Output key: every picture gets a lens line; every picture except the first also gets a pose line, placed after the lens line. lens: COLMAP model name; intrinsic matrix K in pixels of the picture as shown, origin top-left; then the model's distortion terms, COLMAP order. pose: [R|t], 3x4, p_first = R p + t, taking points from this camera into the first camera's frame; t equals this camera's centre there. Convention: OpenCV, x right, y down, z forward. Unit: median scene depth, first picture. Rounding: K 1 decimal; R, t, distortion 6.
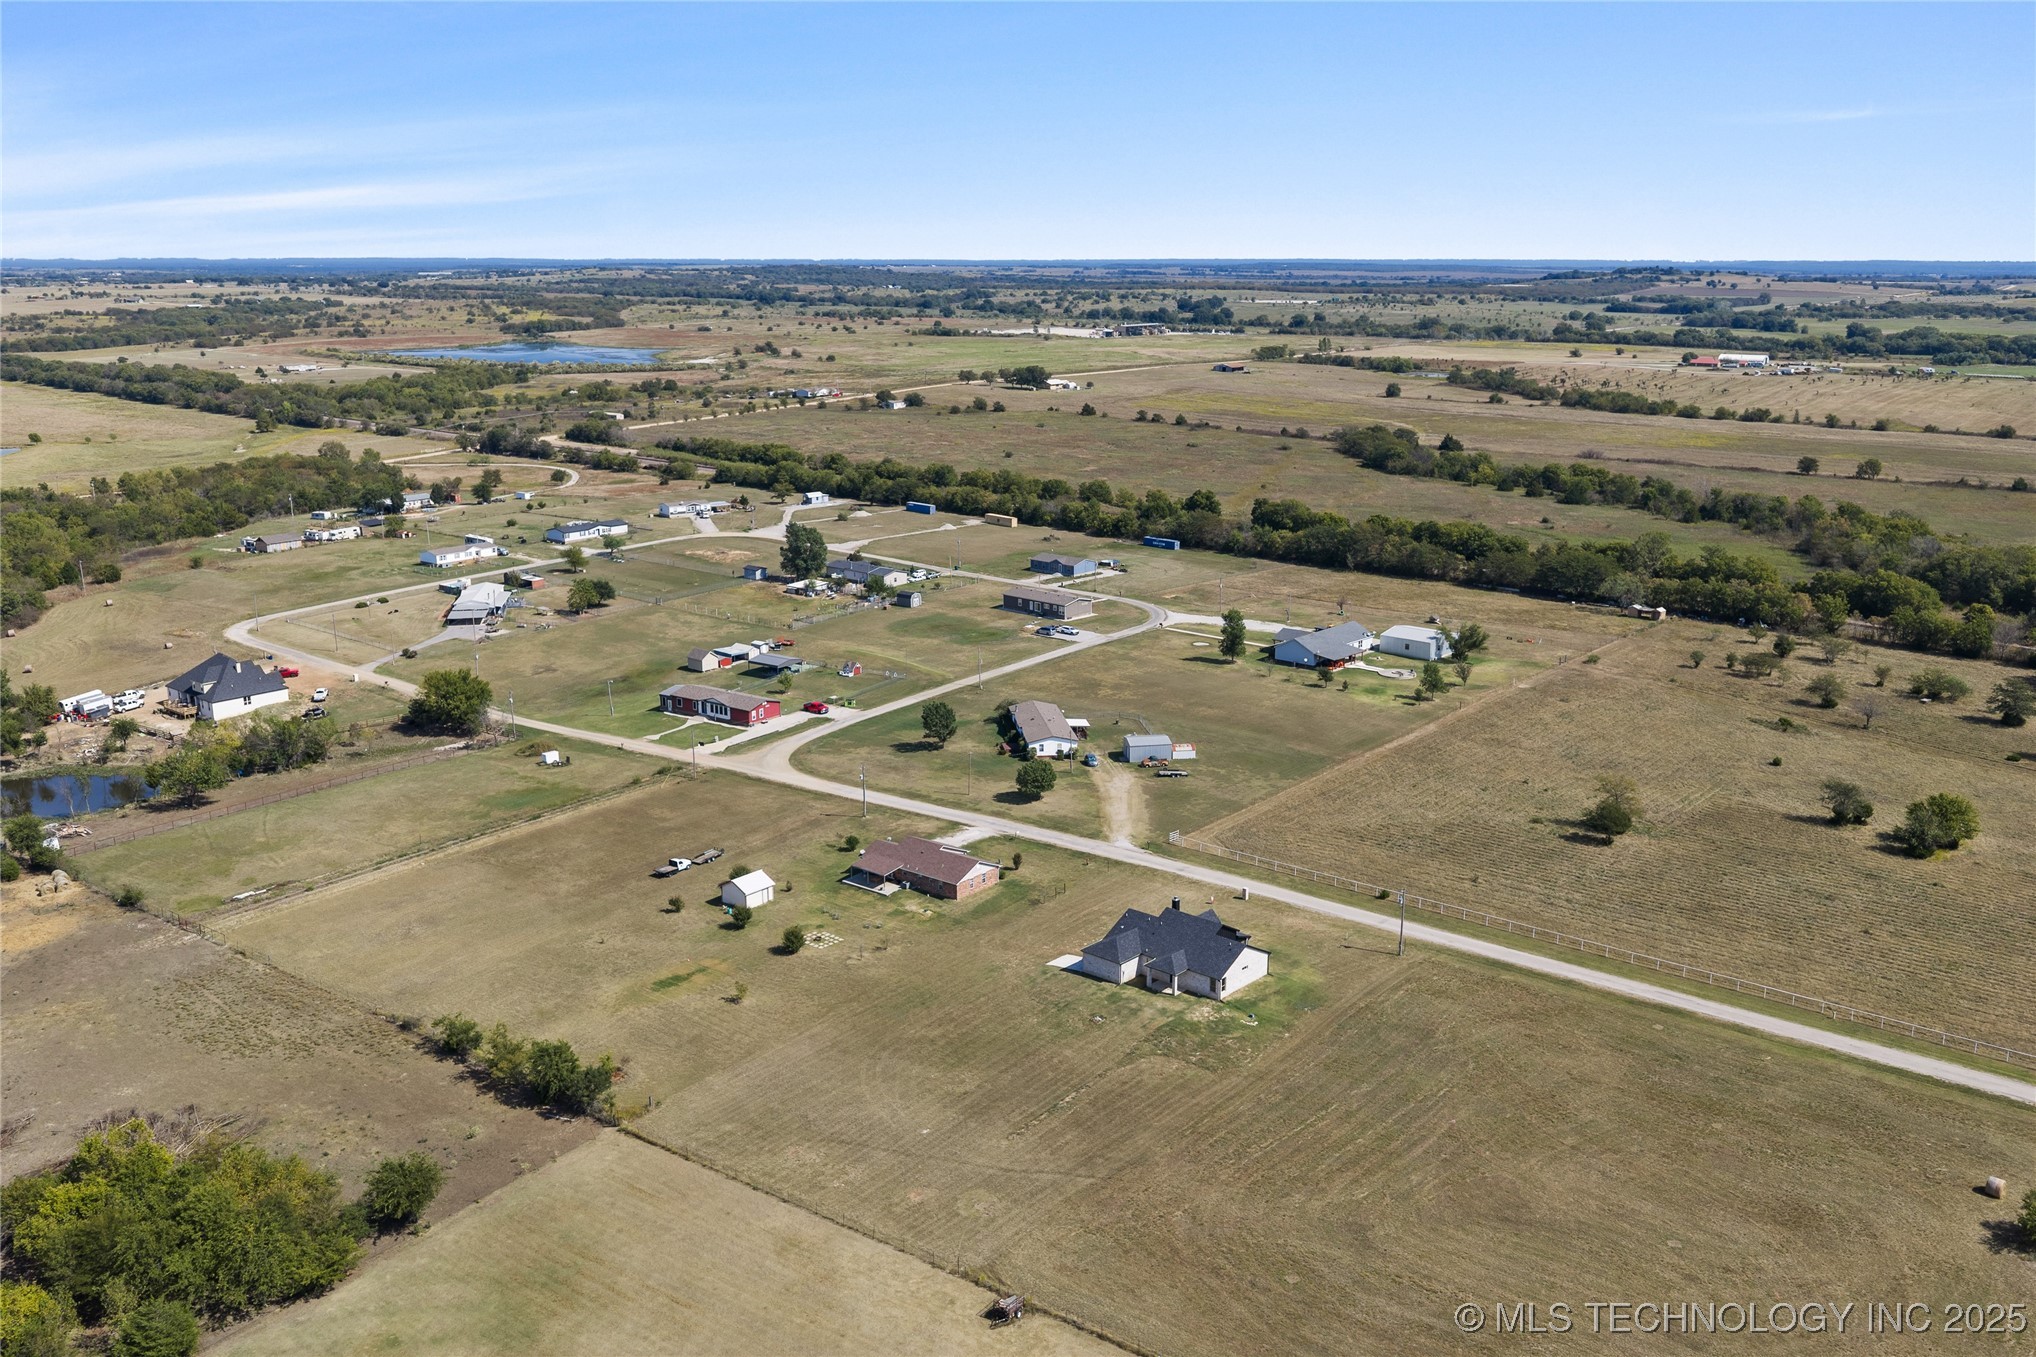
lens RADIAL K [[1707.5, 0, 1061.5], [0, 1707.5, 676.1], [0, 0, 1]] dist [0.014703, -0.012146]
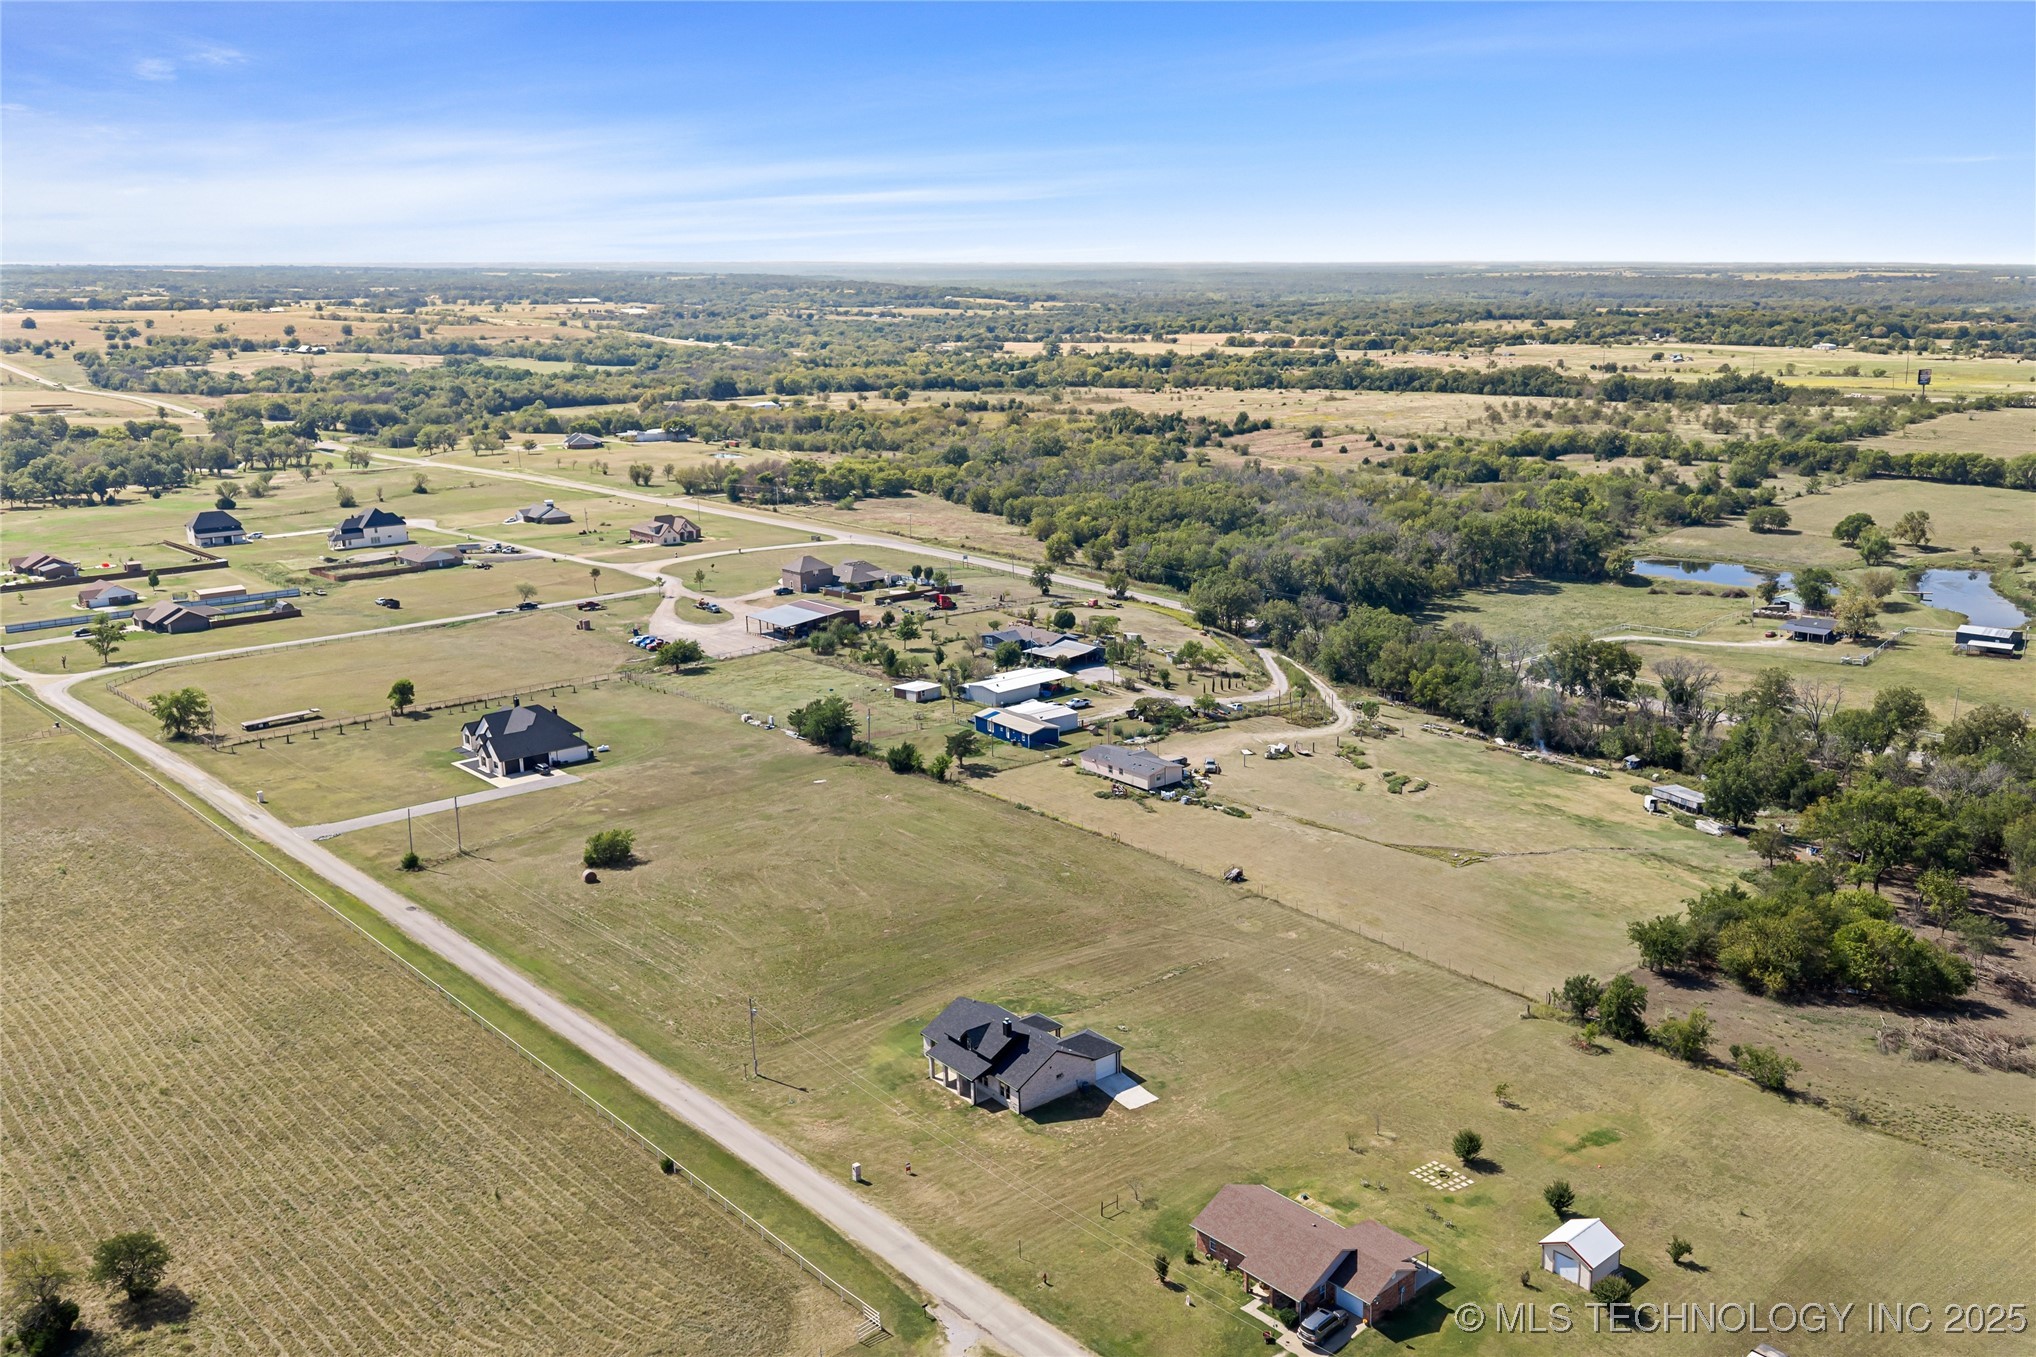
lens RADIAL K [[1707.5, 0, 1061.5], [0, 1707.5, 676.1], [0, 0, 1]] dist [0.014703, -0.012146]
pose [[-0.984840, -0.041674, 0.168383, -0.081135], [0.040757, 0.887943, 0.458143, -0.348030], [-0.168607, 0.458061, -0.872784, 1.378180]]
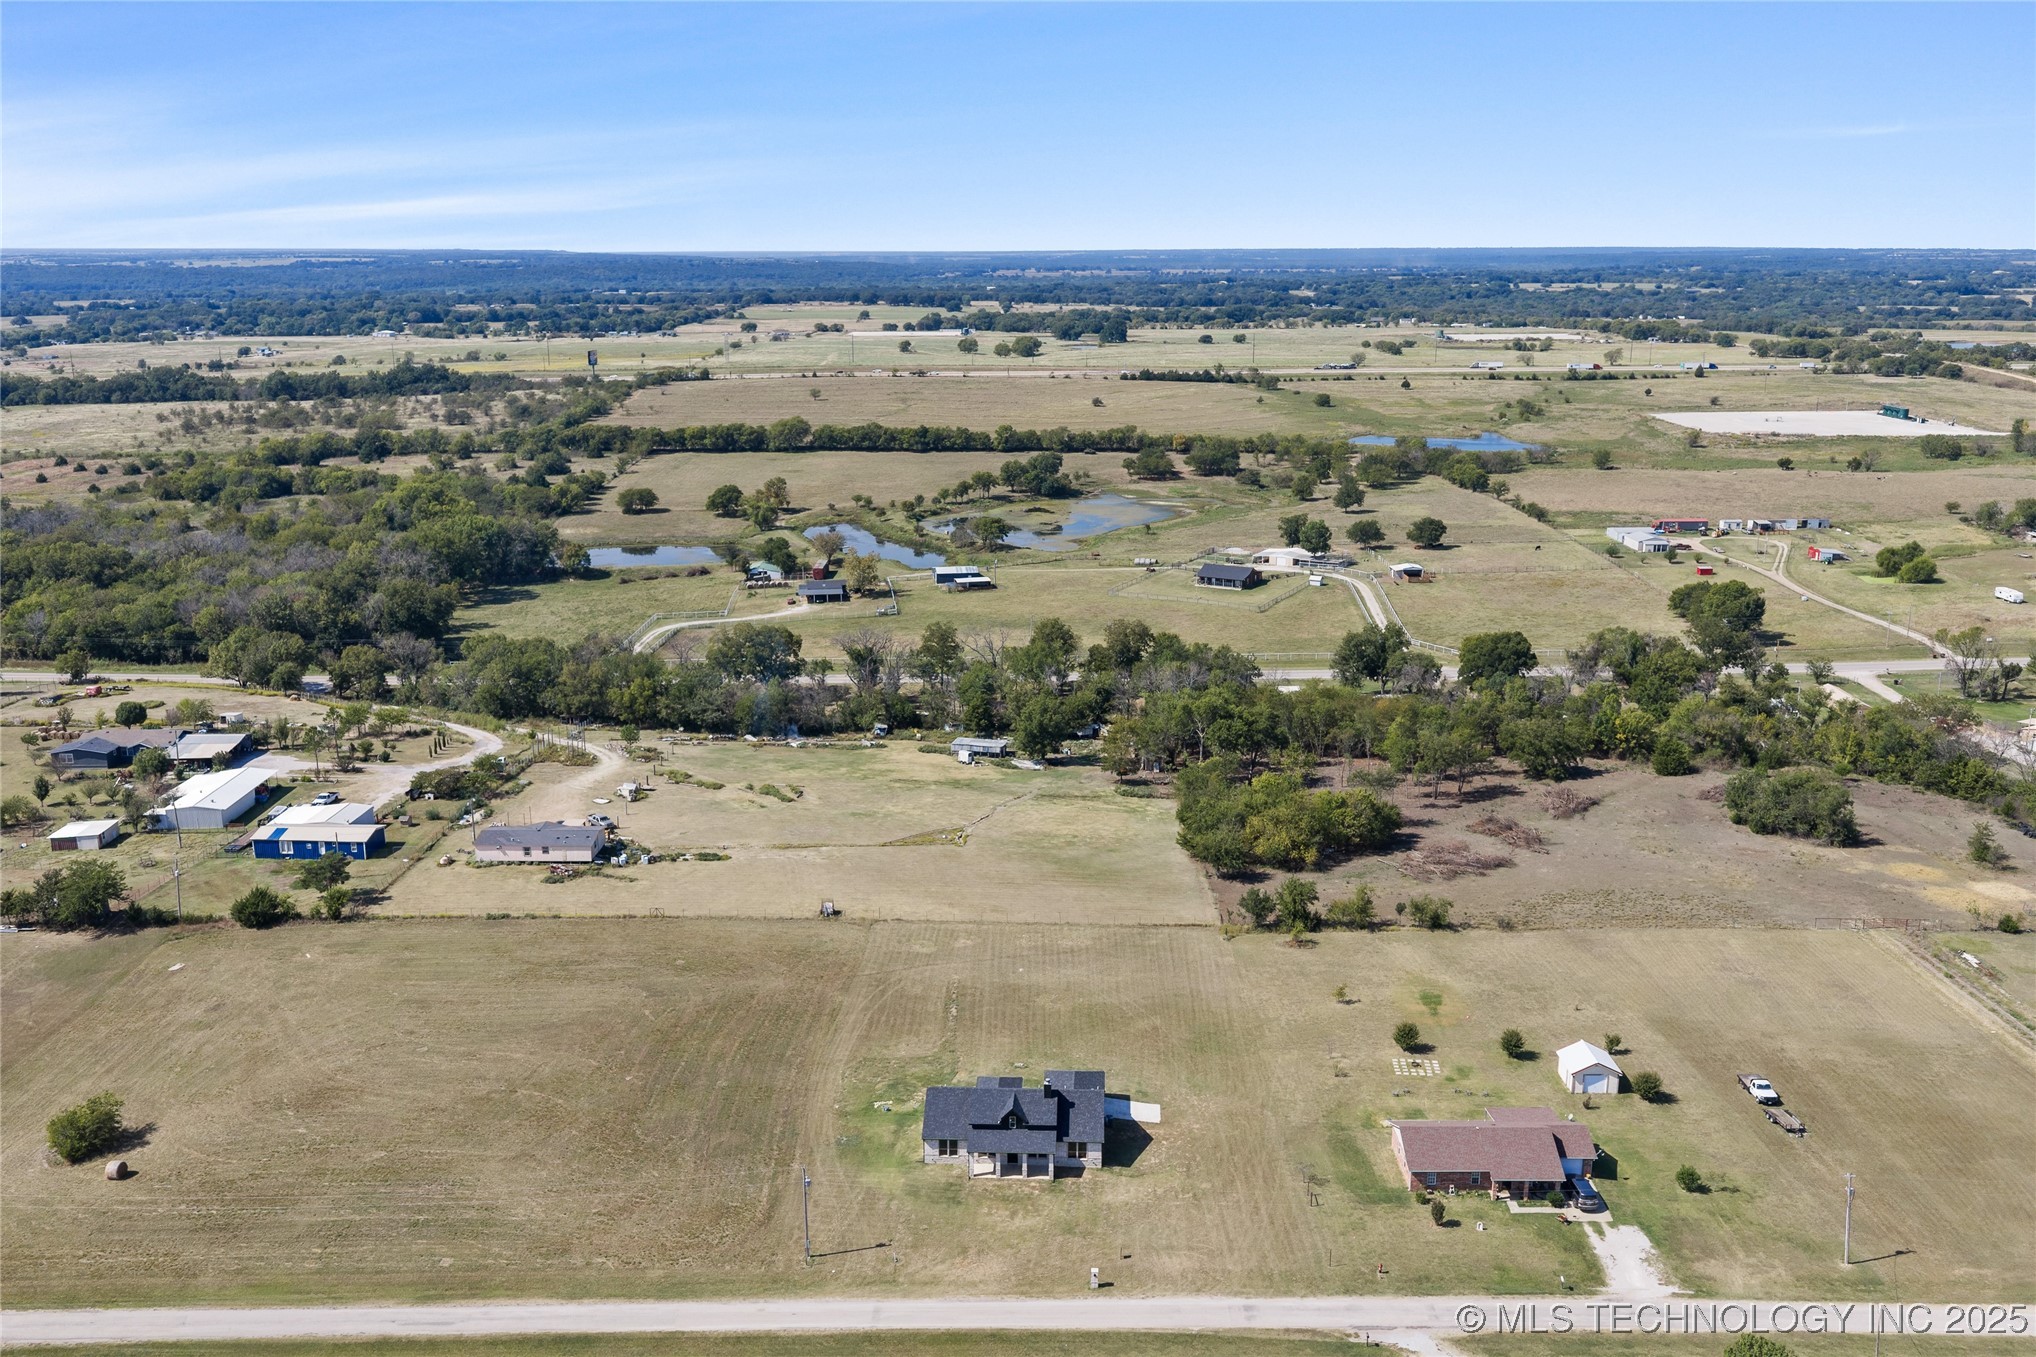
lens RADIAL K [[1779.9, 0, 1030.5], [0, 1779.9, 679.9], [0, 0, 1]] dist [0.007253, -0.014384]
pose [[-0.789622, 0.148960, -0.595237, 0.446213], [-0.143105, 0.898624, 0.414723, -0.315547], [0.596672, 0.412656, -0.688257, 1.228547]]
